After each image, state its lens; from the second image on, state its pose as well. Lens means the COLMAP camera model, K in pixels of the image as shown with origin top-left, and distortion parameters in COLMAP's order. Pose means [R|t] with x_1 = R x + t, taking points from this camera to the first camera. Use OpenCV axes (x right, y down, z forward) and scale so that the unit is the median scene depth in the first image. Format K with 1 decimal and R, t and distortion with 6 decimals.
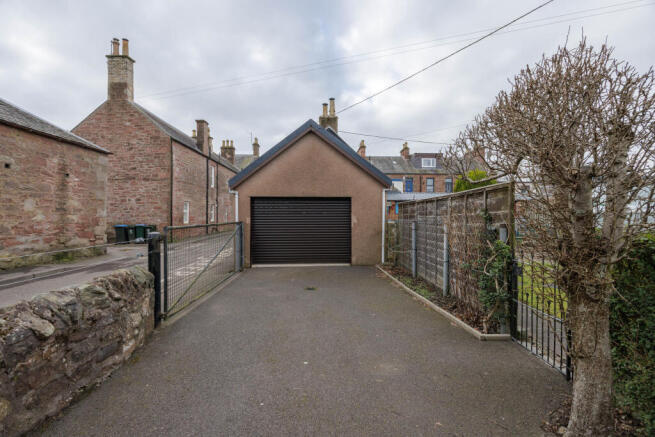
lens RADIAL K [[284.0, 0, 332.0], [0, 284.0, 213.3], [0, 0, 1]] dist [-0.019518, 0.000994]
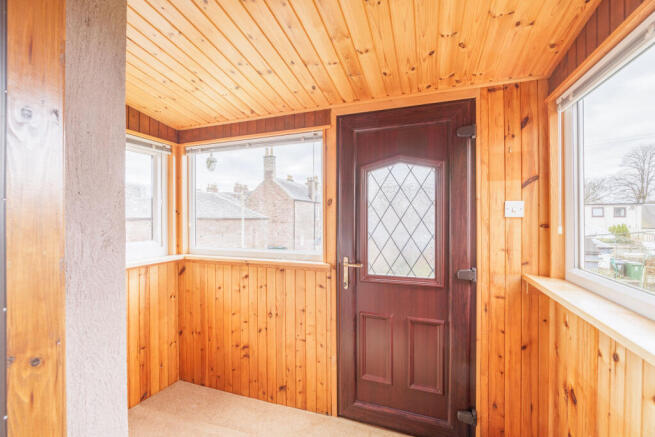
lens RADIAL K [[282.8, 0, 330.9], [0, 282.8, 217.7], [0, 0, 1]] dist [-0.000697, -0.000008]
pose [[0.922111, 0.000375, -0.386926, 0.352483], [0.002493, 0.999973, 0.006911, -0.163714], [0.386918, -0.007337, 0.922085, -0.585869]]
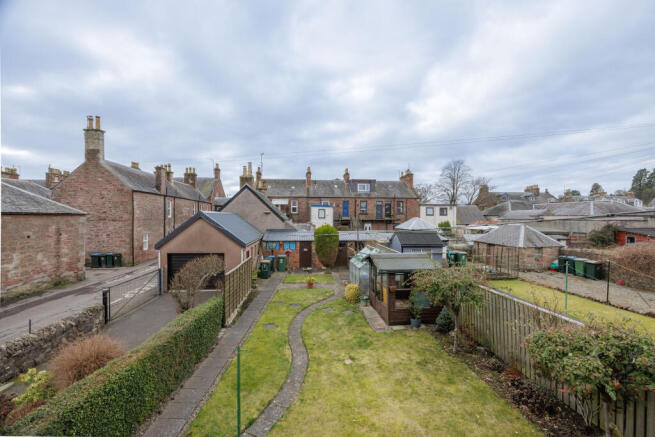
lens RADIAL K [[284.0, 0, 325.2], [0, 284.0, 216.9], [0, 0, 1]] dist [-0.019518, 0.000994]
pose [[0.999325, 0.004055, 0.036524, 0.322852], [-0.004387, 0.999950, 0.009005, -0.154395], [-0.036485, -0.009159, 0.999292, -0.411755]]
